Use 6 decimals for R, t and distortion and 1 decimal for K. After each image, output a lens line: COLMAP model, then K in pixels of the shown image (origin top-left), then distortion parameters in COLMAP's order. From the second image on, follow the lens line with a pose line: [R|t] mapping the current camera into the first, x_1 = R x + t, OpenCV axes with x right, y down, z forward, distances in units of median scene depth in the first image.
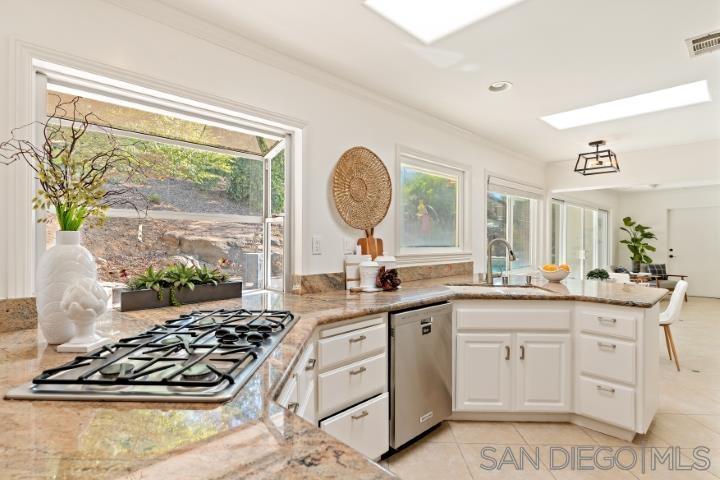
lens RADIAL K [[355.0, 0, 360.0], [0, 355.0, 240.0], [0, 0, 1]] dist [0.003482, 0.000697]
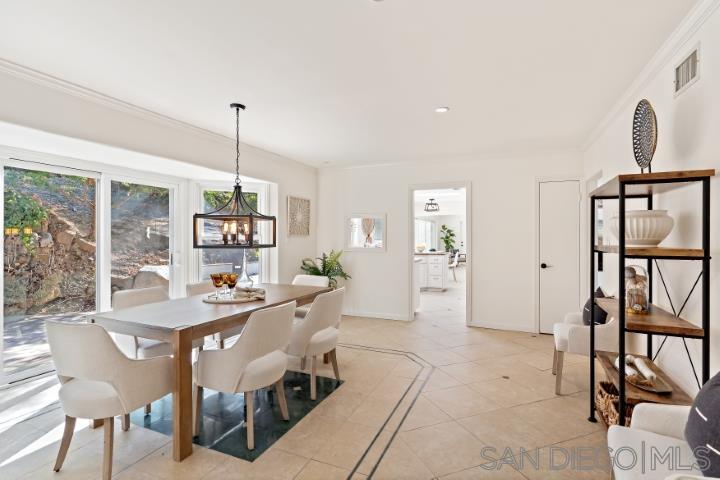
lens RADIAL K [[349.5, 0, 358.2], [0, 349.5, 237.1], [0, 0, 1]] dist [-0.000727, 0.000185]
pose [[0.922995, -0.002653, 0.384803, -0.403072], [0.004441, 0.999983, -0.003758, 0.004413], [-0.384787, 0.005178, 0.922991, -0.568176]]
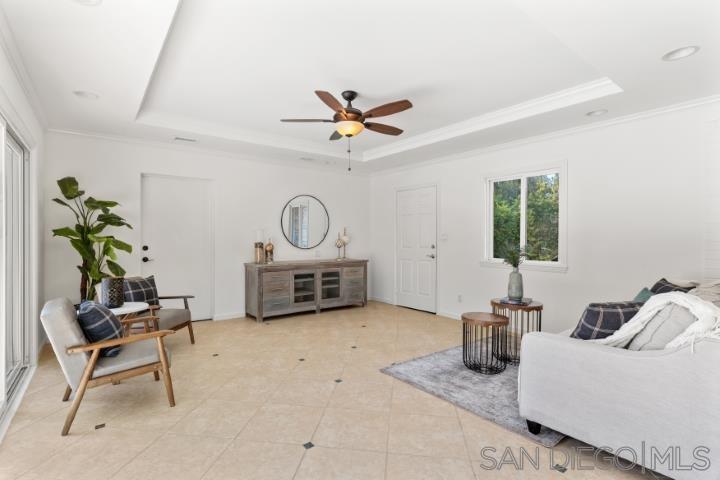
lens RADIAL K [[355.0, 0, 360.0], [0, 355.0, 240.0], [0, 0, 1]] dist [0.003482, 0.000697]
pose [[0.116821, -0.008458, 0.993117, 0.363800], [-0.001422, 0.999961, 0.008683, 0.010171], [-0.993152, -0.002426, 0.116805, 0.605720]]
